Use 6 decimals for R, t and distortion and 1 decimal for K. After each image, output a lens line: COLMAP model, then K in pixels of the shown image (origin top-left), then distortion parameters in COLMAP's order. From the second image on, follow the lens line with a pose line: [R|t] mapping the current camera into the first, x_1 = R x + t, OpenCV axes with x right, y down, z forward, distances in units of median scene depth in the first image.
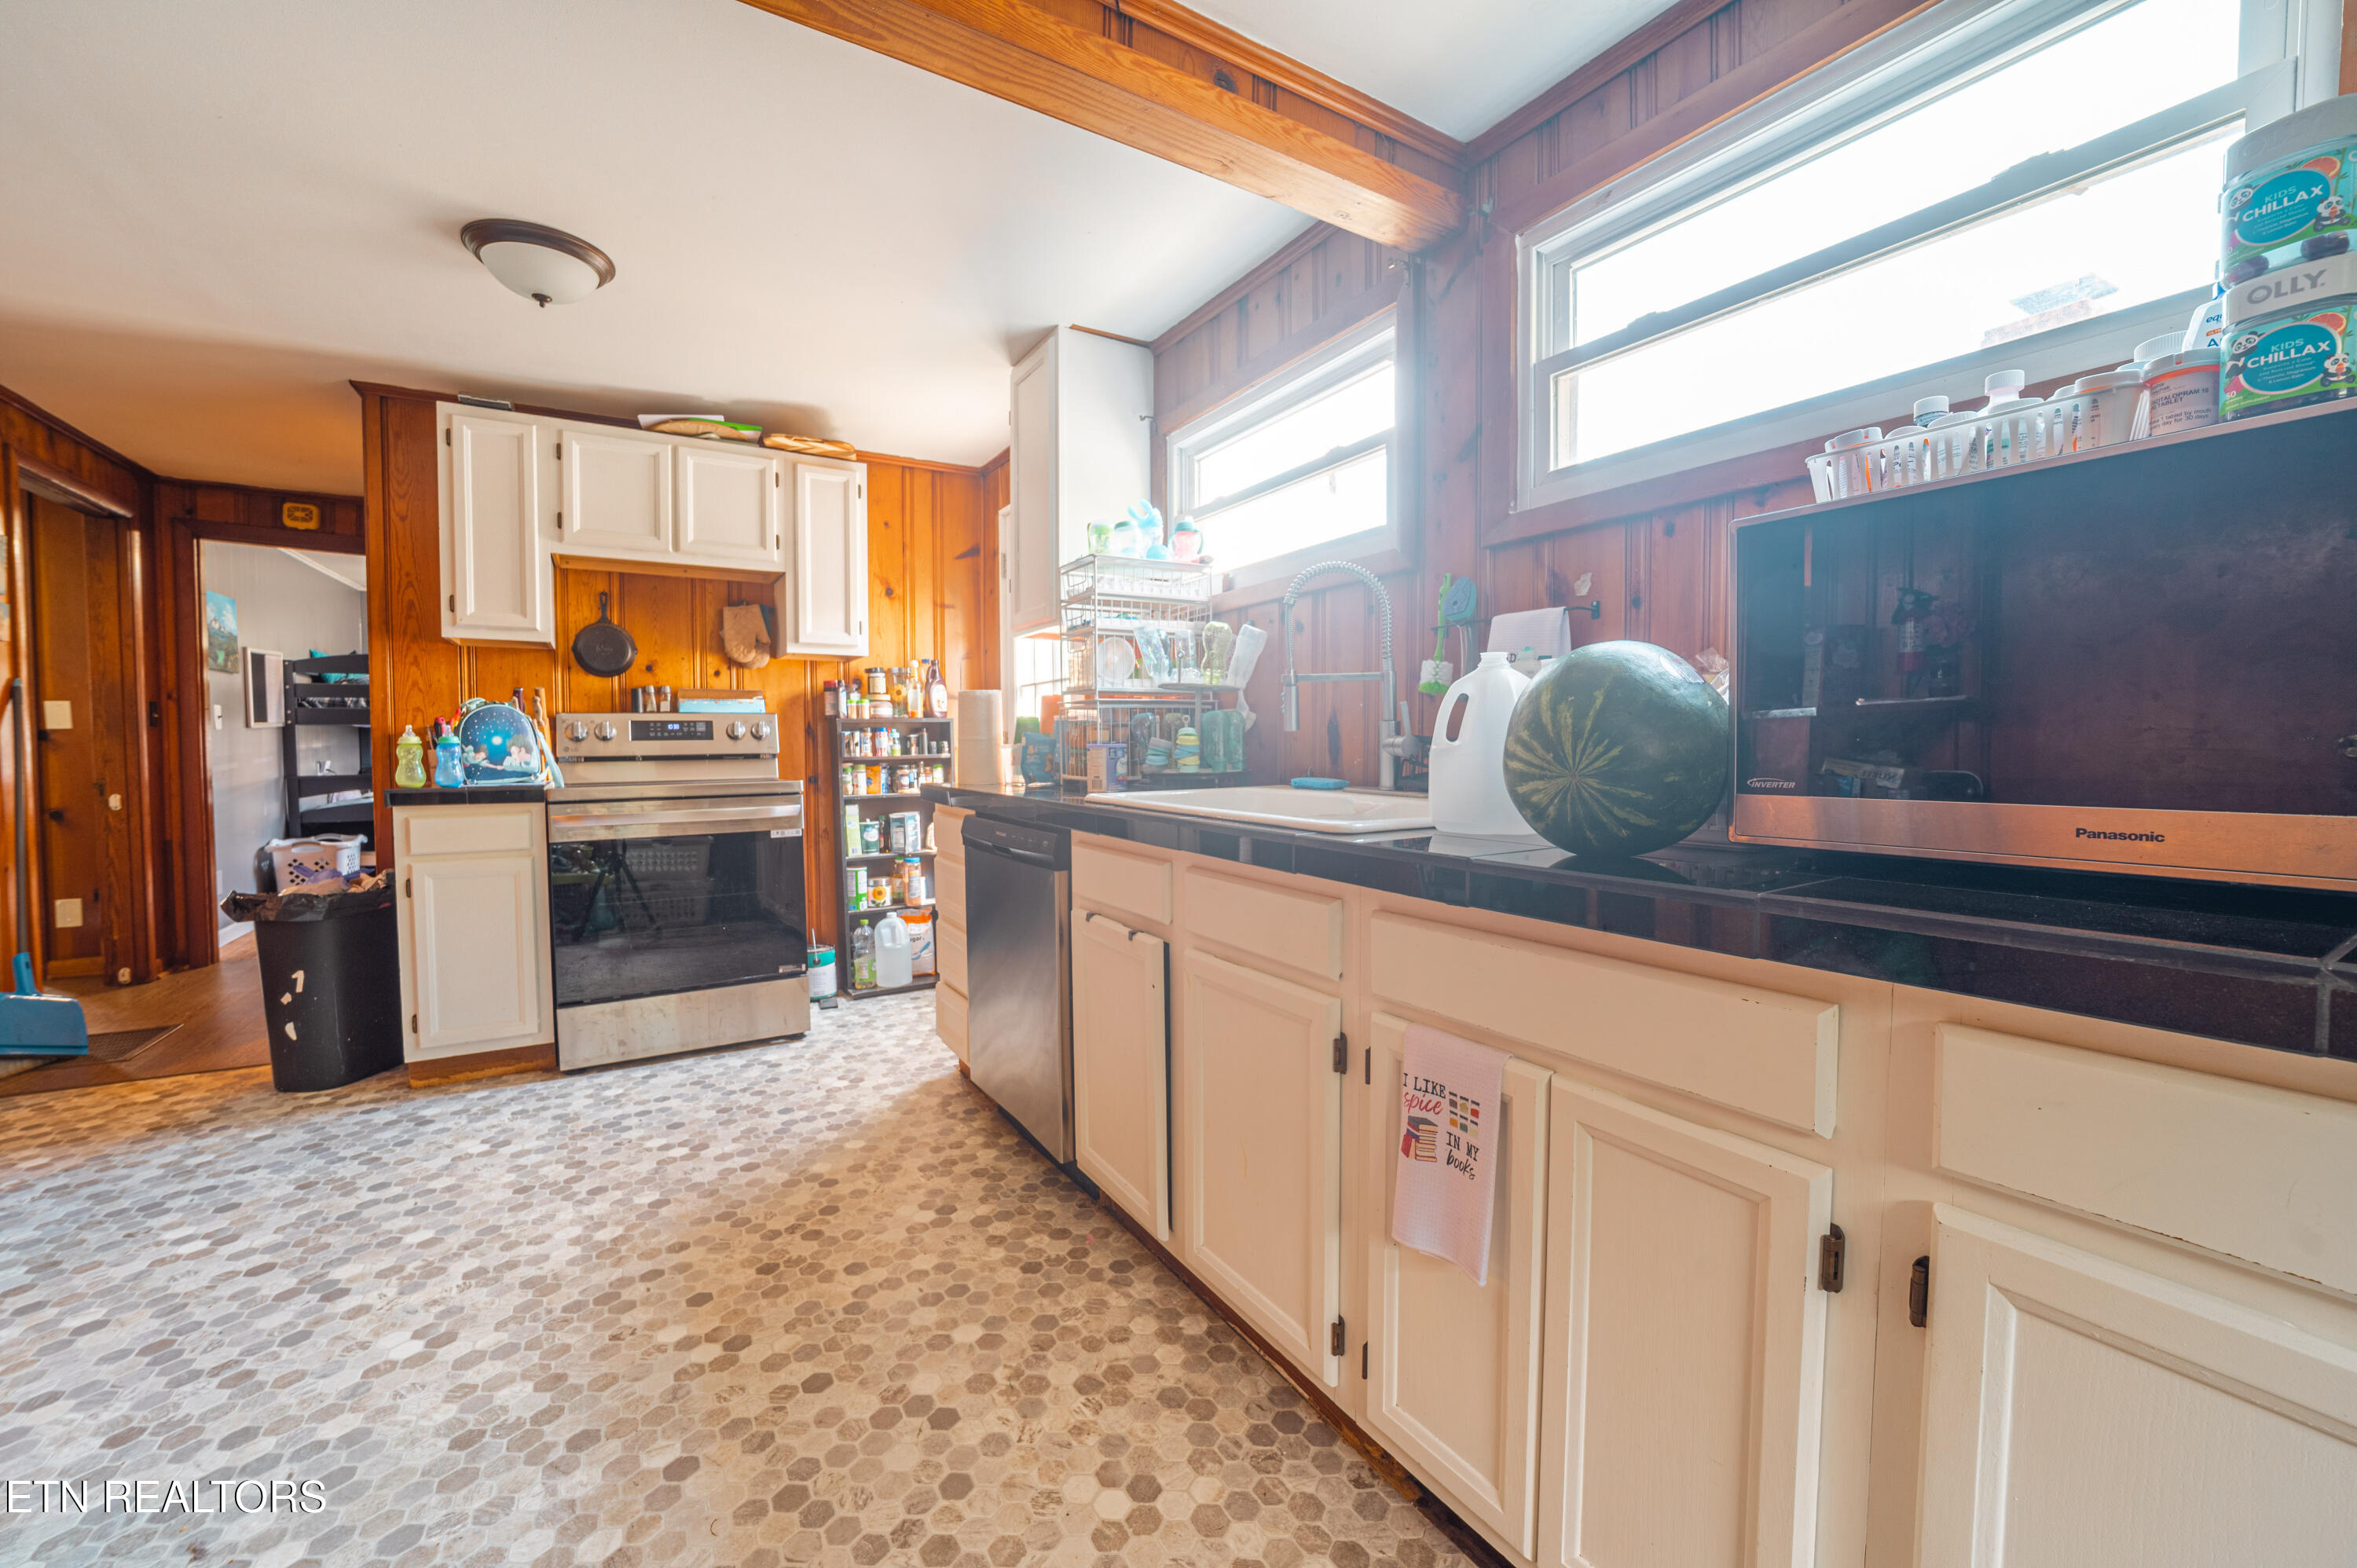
lens RADIAL K [[906.0, 0, 1175.5], [0, 906.0, 780.4], [0, 0, 1]] dist [-0.036297, 0.008623]
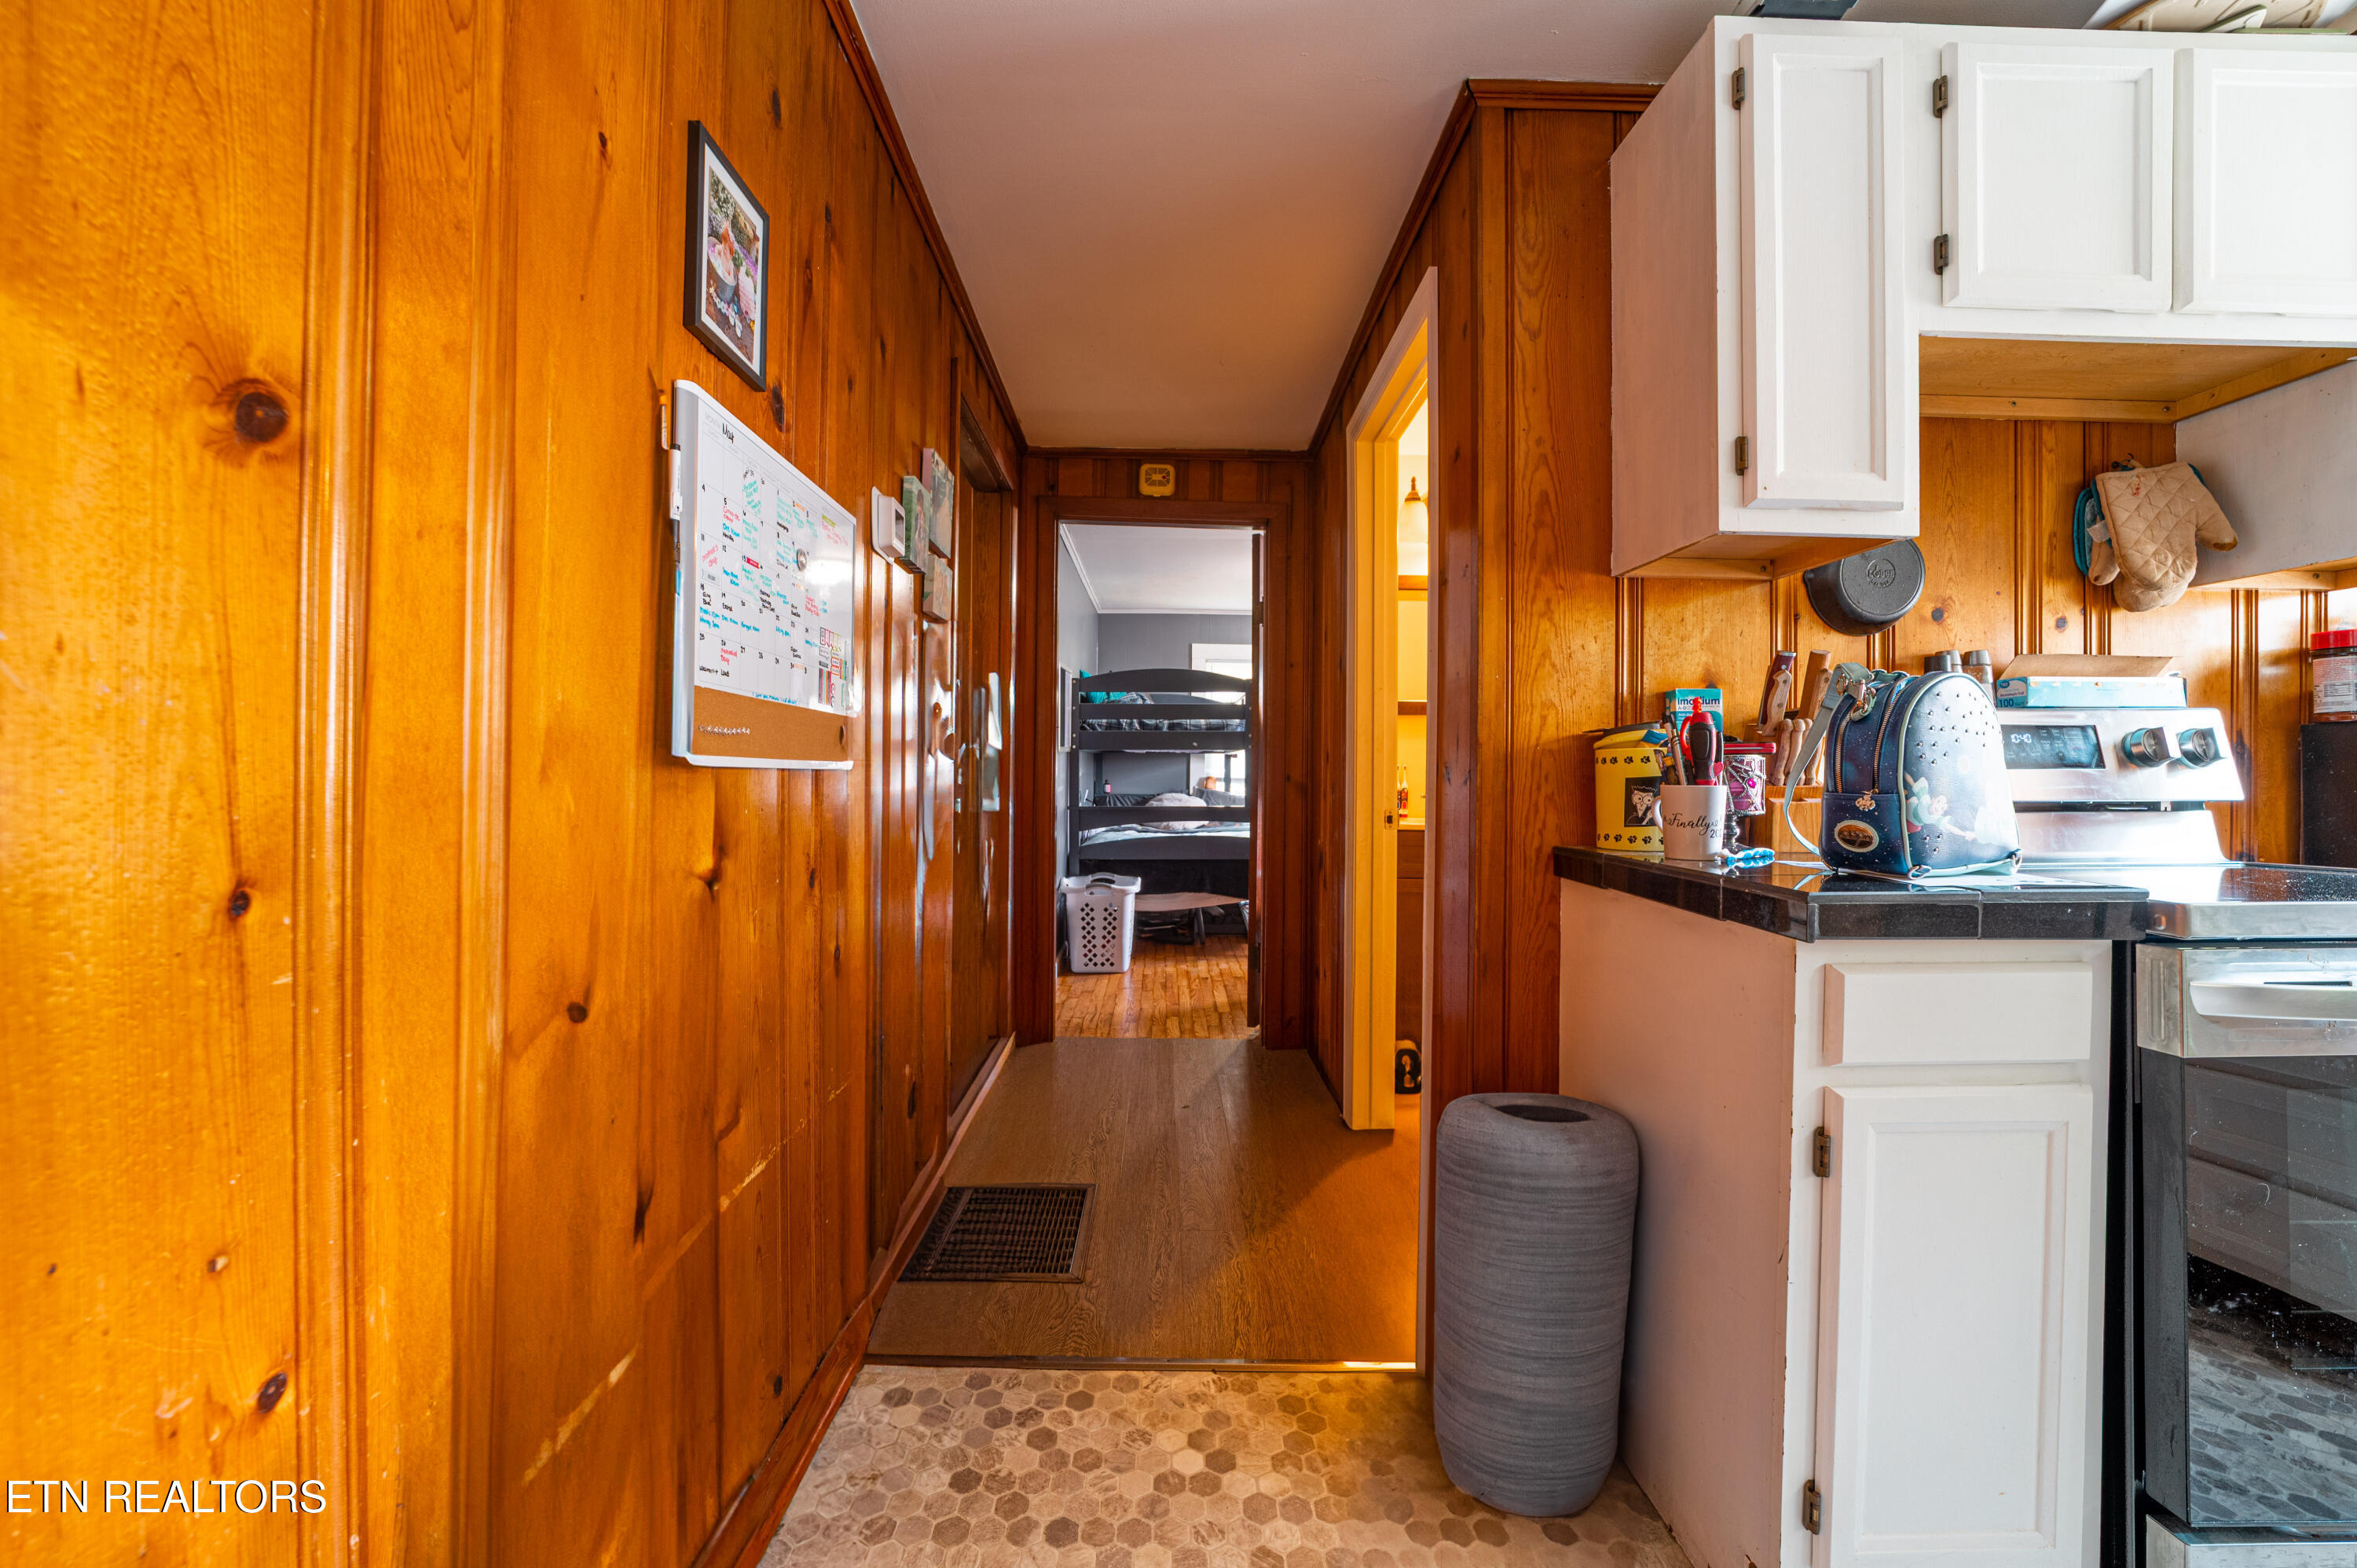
lens RADIAL K [[906.0, 0, 1175.5], [0, 906.0, 780.4], [0, 0, 1]] dist [-0.036297, 0.008623]
pose [[0.859761, 0.010956, -0.510579, -0.865909], [-0.028935, 0.999209, -0.027282, -0.017837], [0.509877, 0.038230, 0.859398, 0.501197]]
